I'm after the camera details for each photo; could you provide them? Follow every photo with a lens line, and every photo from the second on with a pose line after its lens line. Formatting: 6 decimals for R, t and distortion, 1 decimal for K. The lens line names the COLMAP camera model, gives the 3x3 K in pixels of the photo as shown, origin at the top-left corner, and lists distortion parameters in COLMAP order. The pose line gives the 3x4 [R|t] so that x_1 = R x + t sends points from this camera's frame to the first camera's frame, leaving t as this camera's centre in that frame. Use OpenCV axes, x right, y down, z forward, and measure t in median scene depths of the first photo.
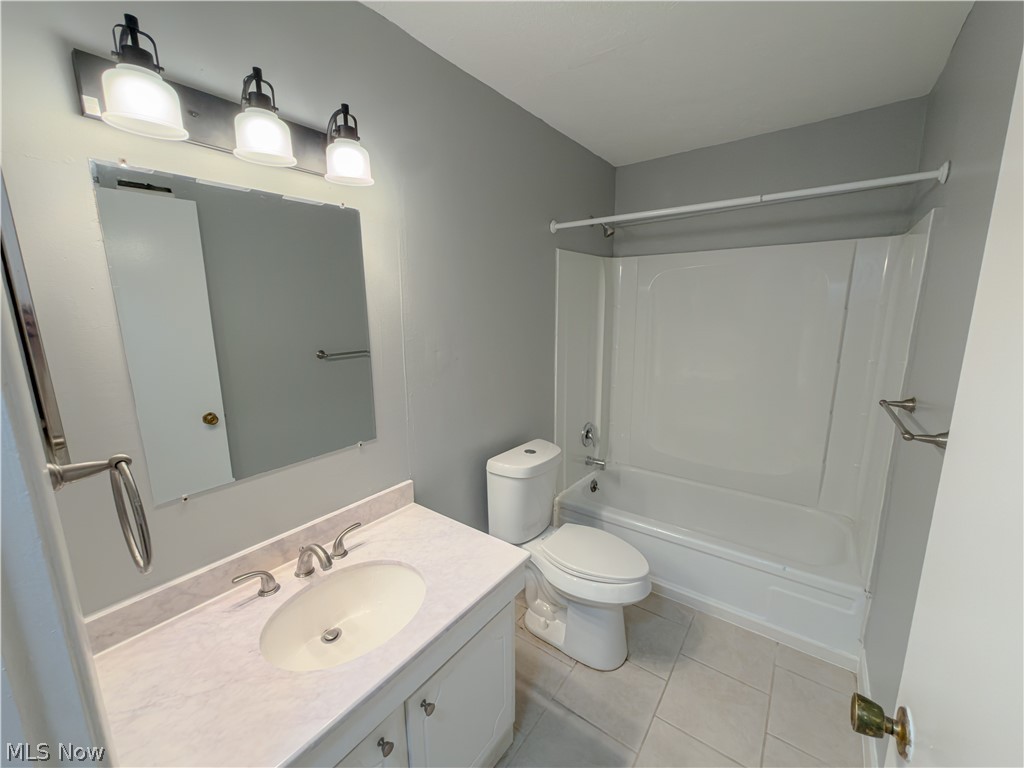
lens RADIAL K [[408.7, 0, 510.8], [0, 408.7, 383.7], [0, 0, 1]] dist [0.000006, -0.000130]
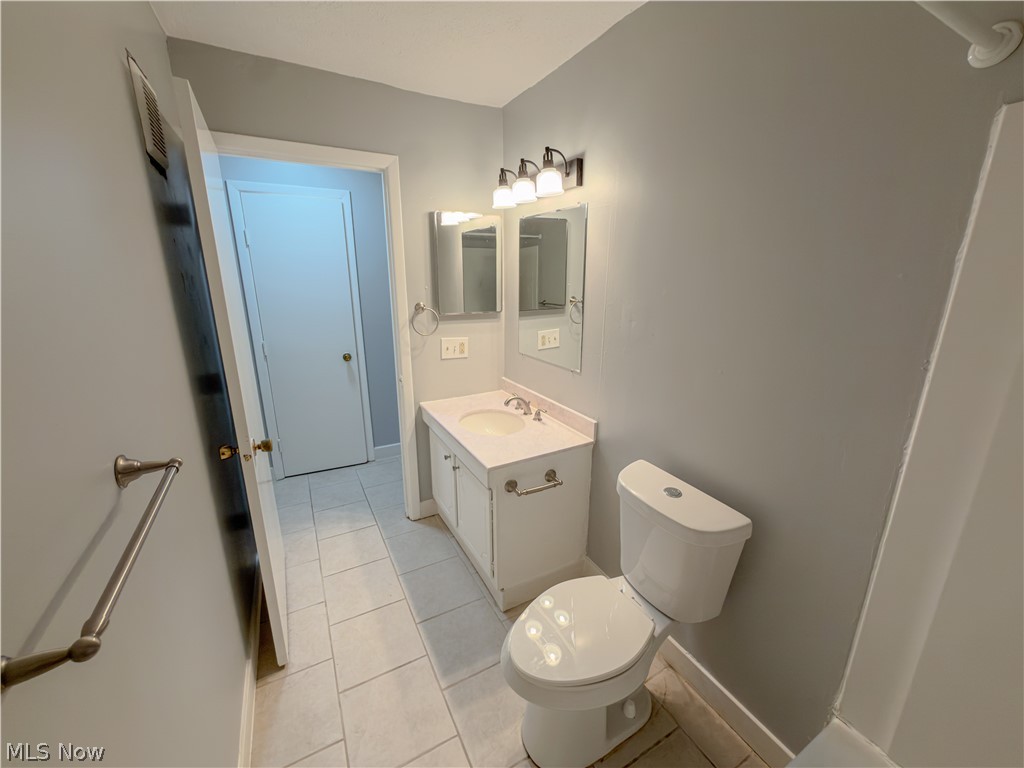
lens RADIAL K [[408.7, 0, 510.8], [0, 408.7, 383.7], [0, 0, 1]] dist [0.000006, -0.000130]
pose [[-0.415879, 0.245528, -0.875649, 0.994680], [-0.172158, 0.924200, 0.340906, -0.262964], [0.892976, 0.292525, -0.342086, 1.300761]]
